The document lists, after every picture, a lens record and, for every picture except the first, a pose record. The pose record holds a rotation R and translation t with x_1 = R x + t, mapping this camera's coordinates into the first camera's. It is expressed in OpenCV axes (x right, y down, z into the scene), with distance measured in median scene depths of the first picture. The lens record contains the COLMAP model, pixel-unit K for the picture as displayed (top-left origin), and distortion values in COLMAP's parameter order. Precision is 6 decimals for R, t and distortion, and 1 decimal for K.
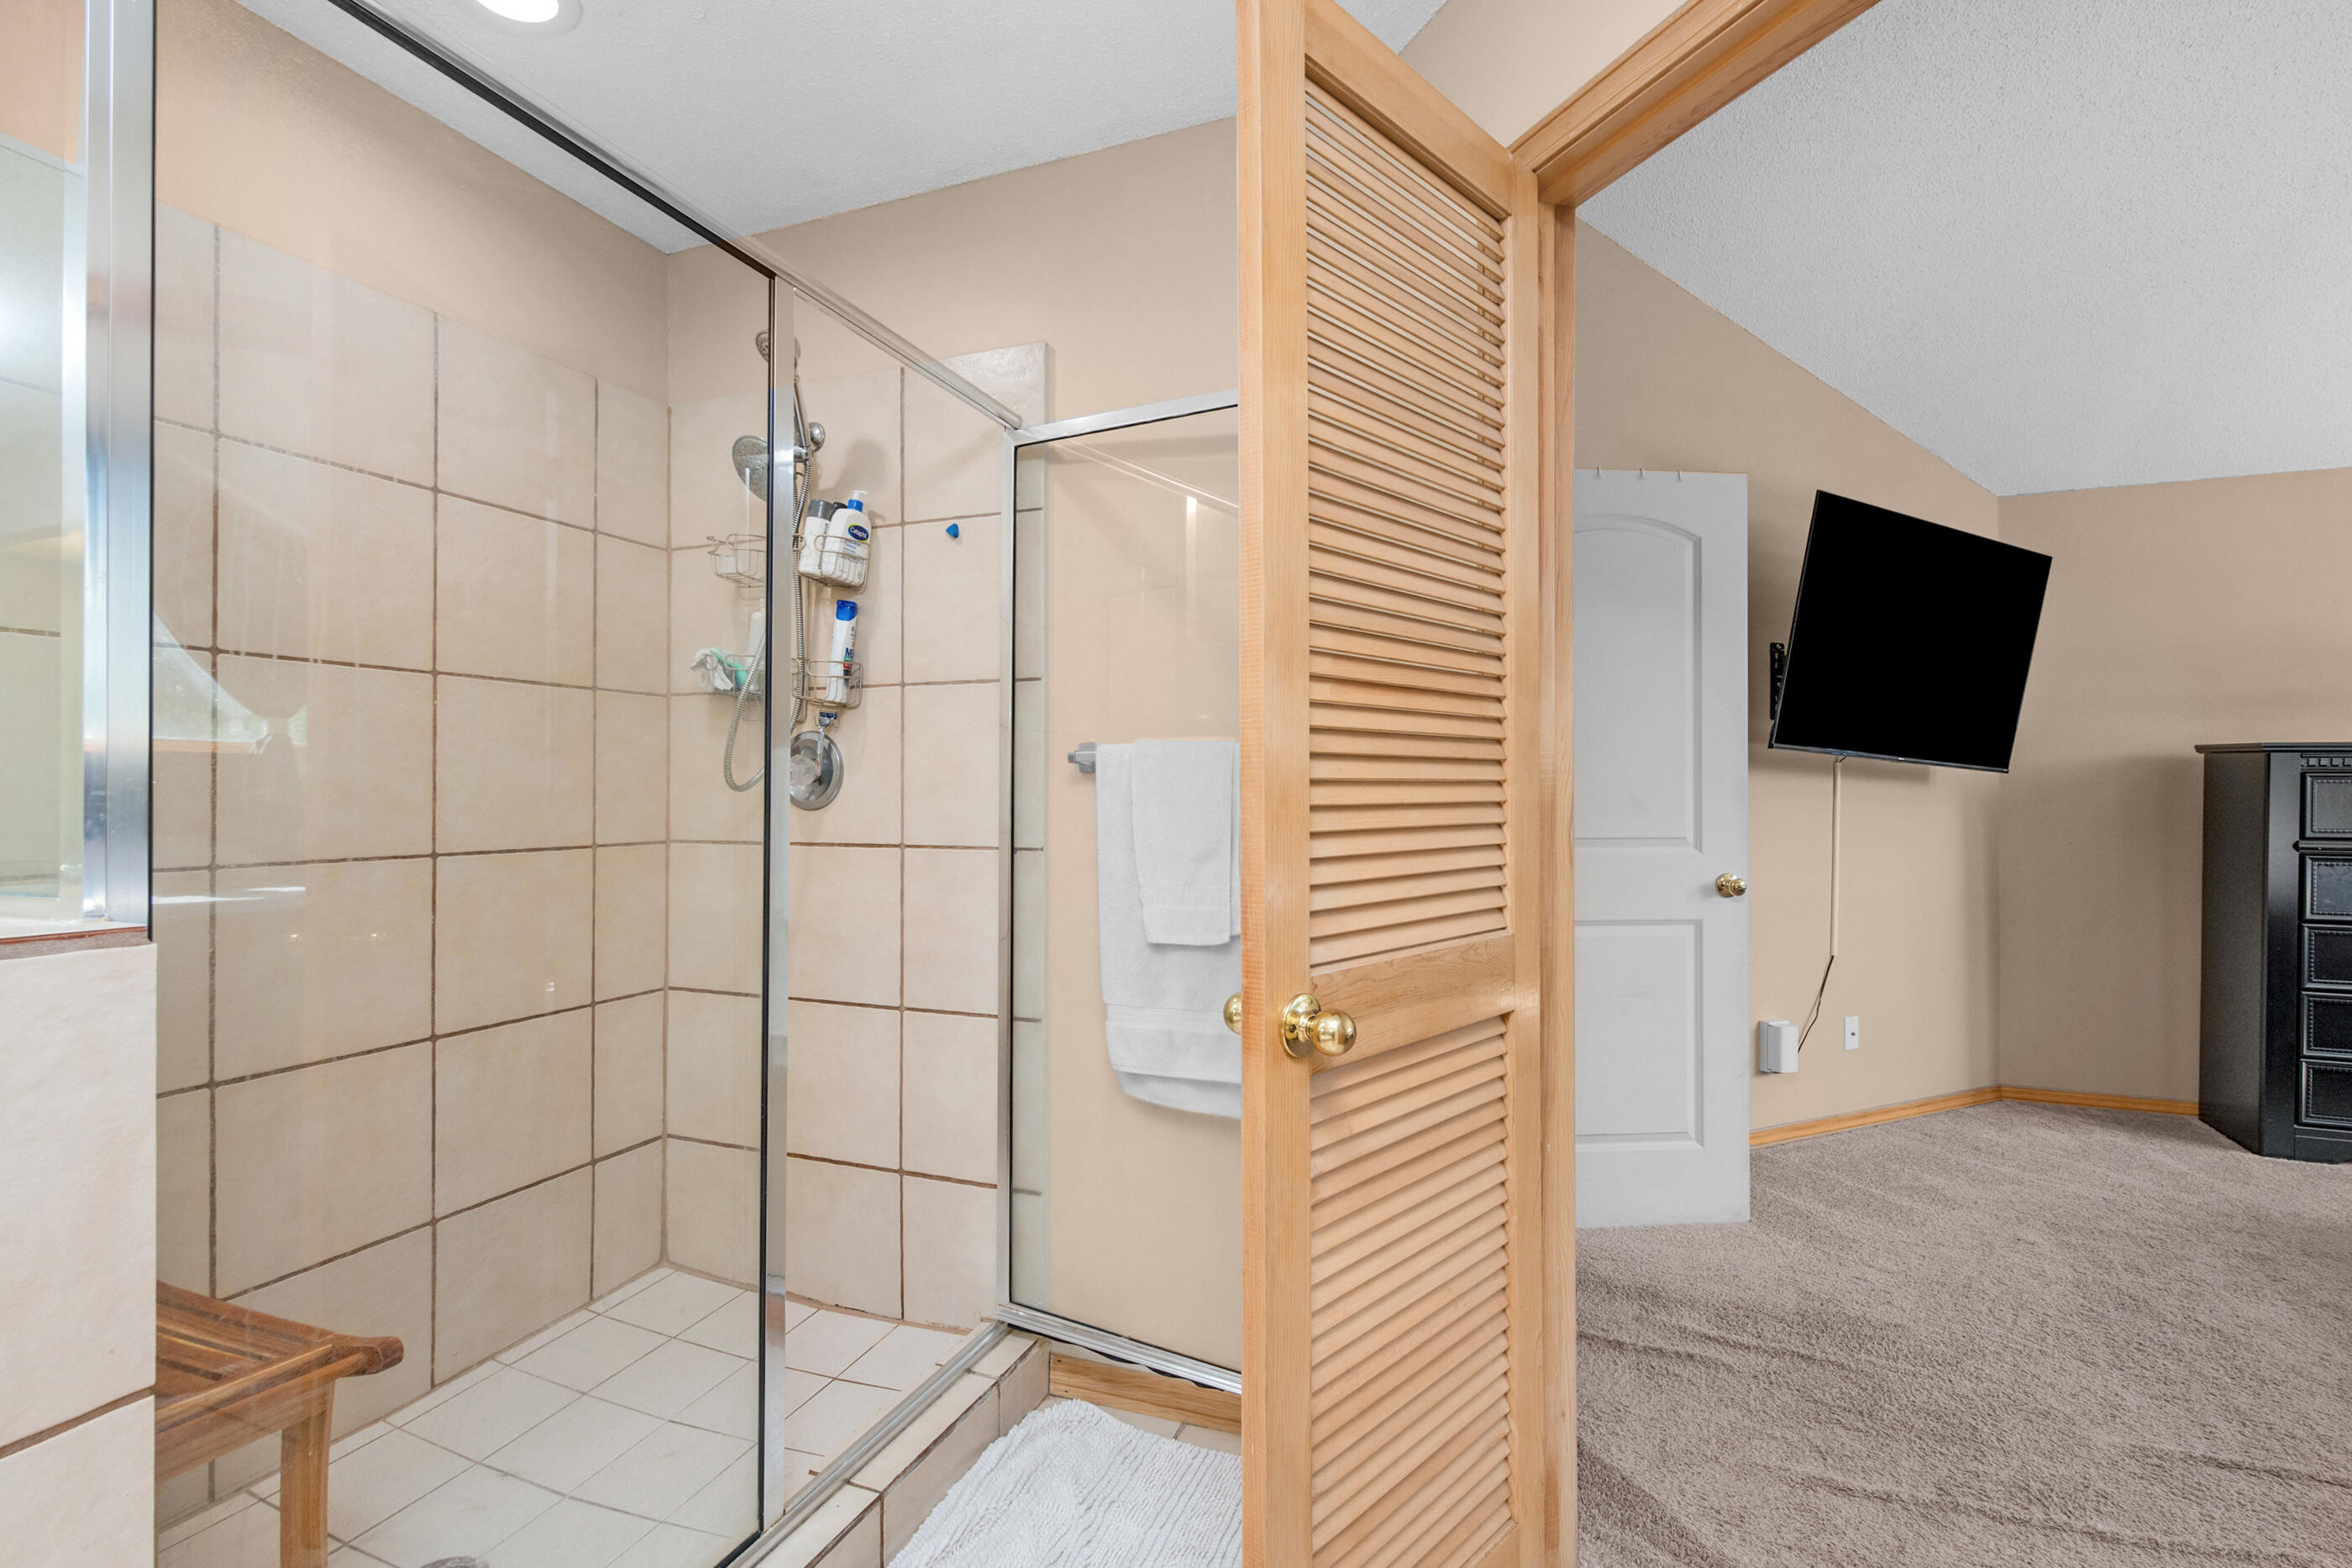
lens RADIAL K [[1067.7, 0, 1185.5], [0, 1067.7, 788.5], [0, 0, 1]] dist [0.002722, 0.000746]
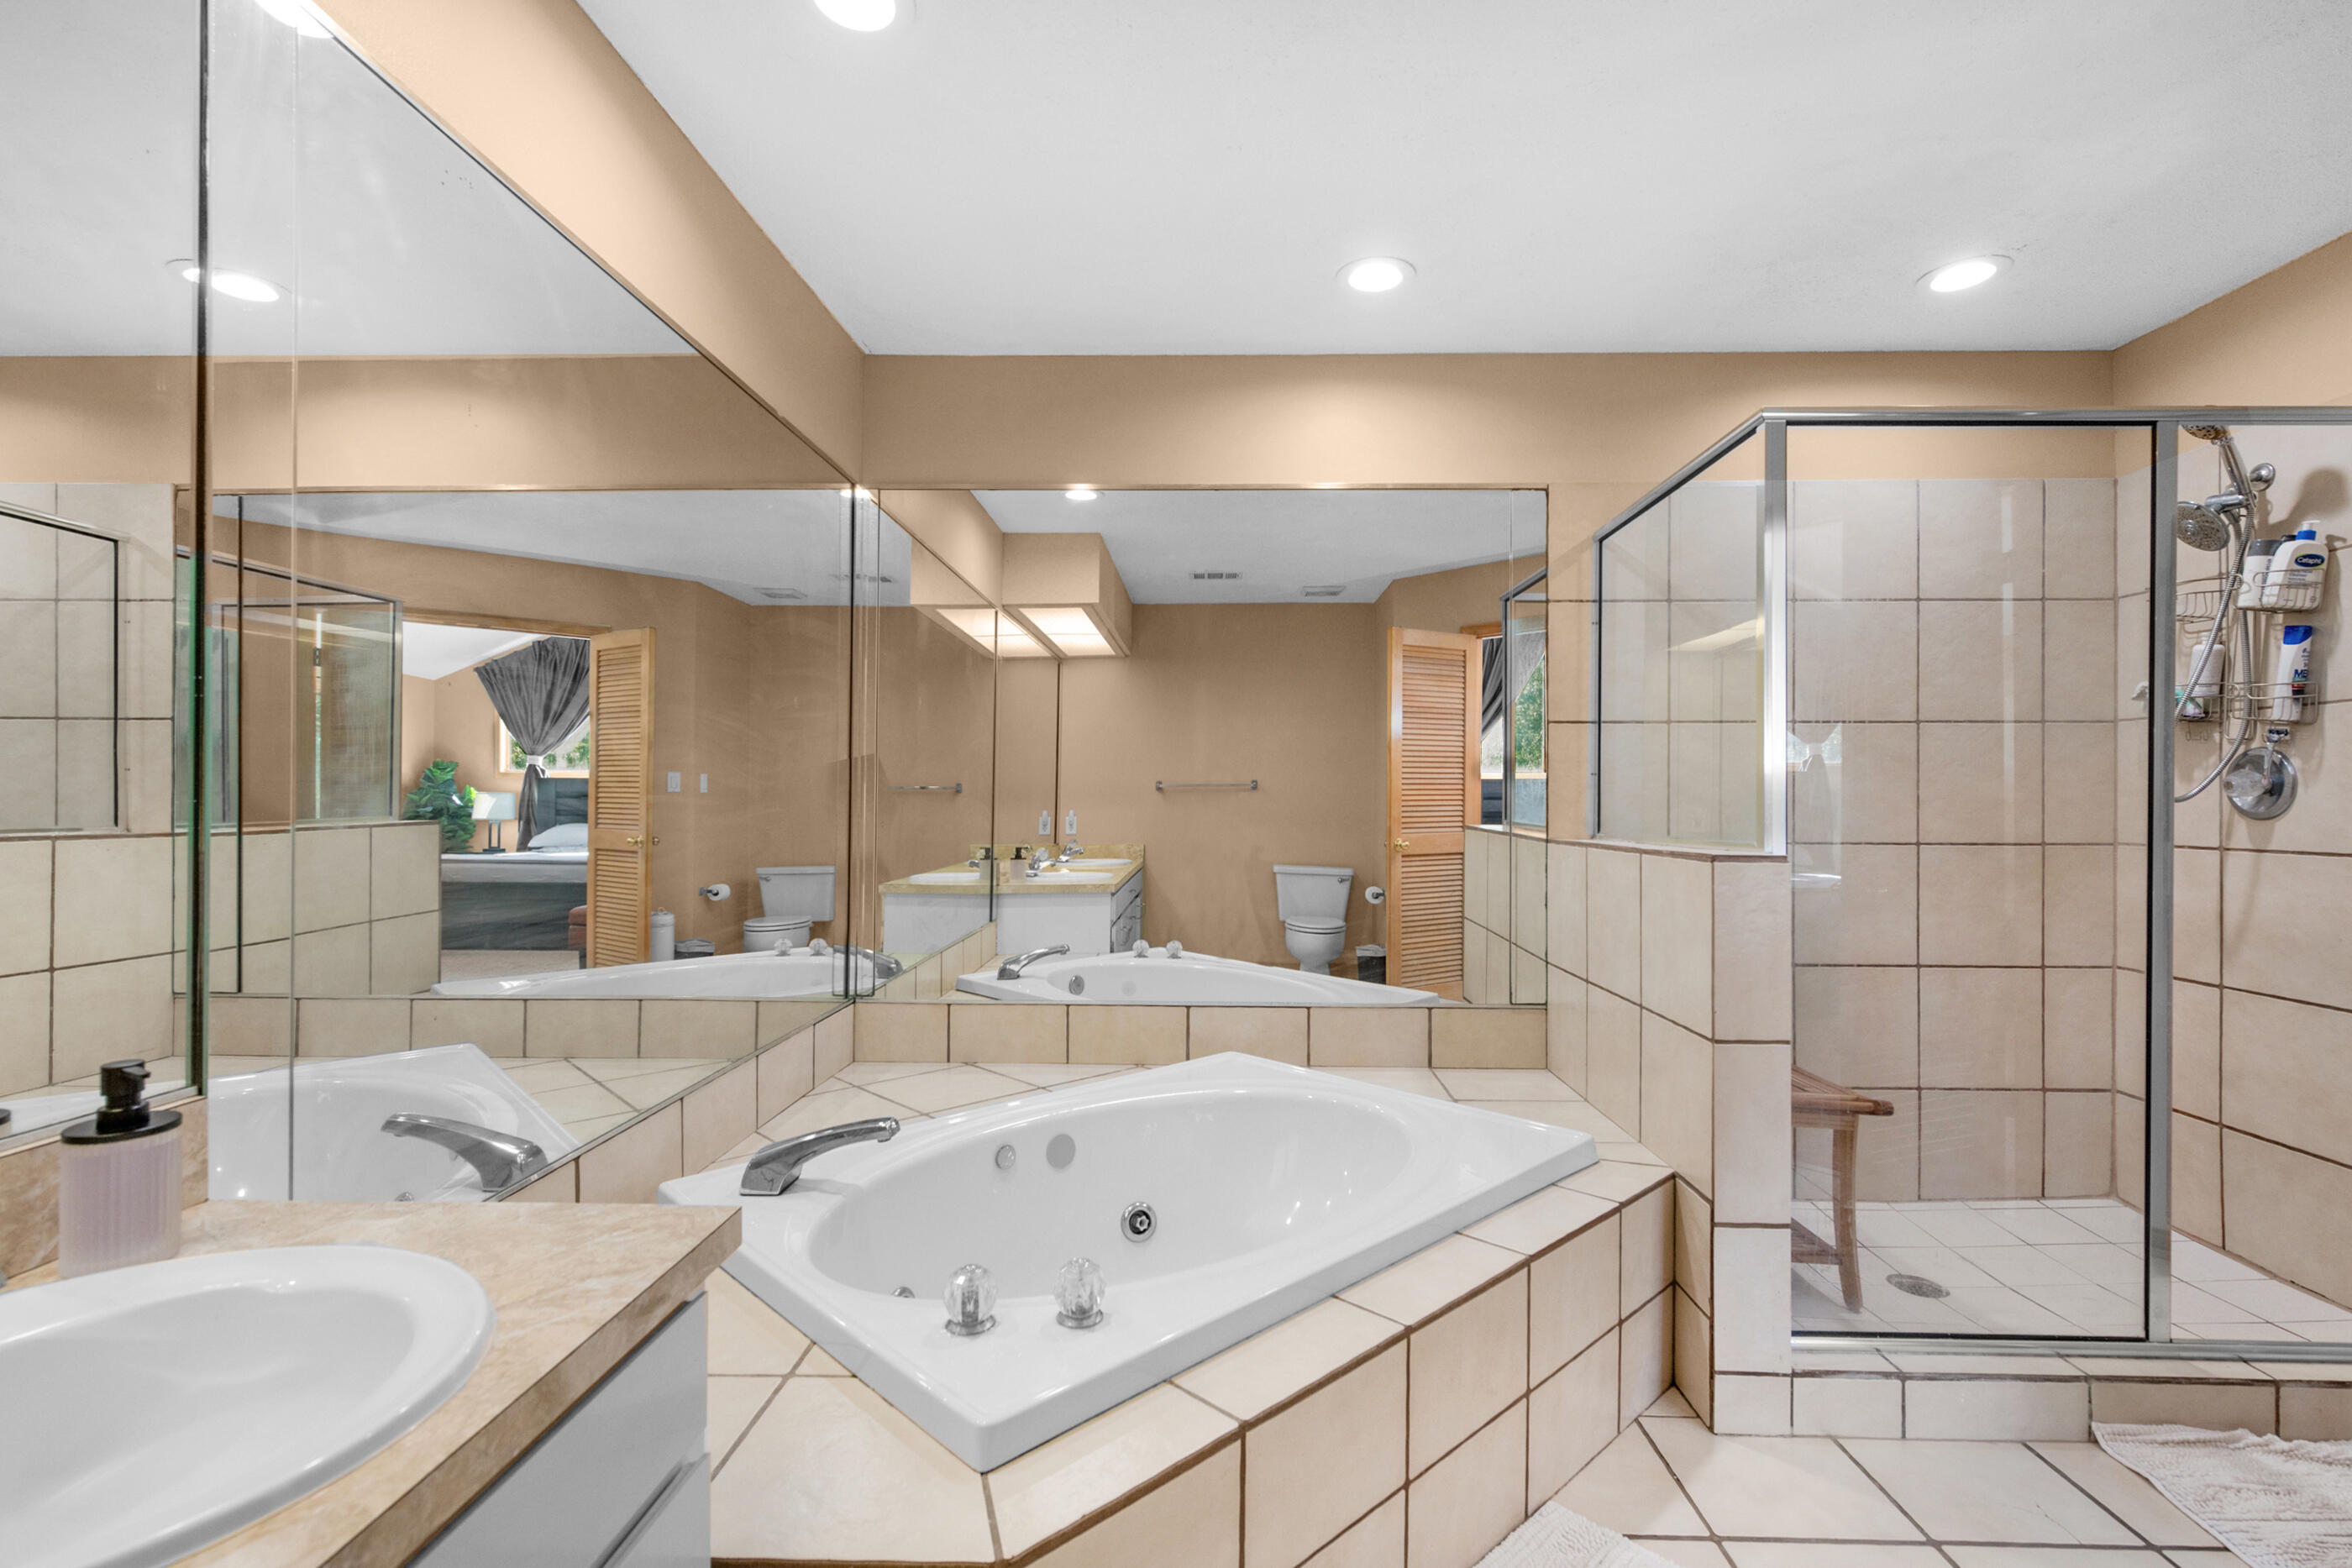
lens RADIAL K [[1067.7, 0, 1185.5], [0, 1067.7, 788.5], [0, 0, 1]] dist [0.002722, 0.000746]
pose [[0.331275, -0.006657, -0.943511, 0.326543], [-0.000631, 0.999973, -0.007277, -0.002974], [0.943534, 0.003006, 0.331262, -0.408516]]
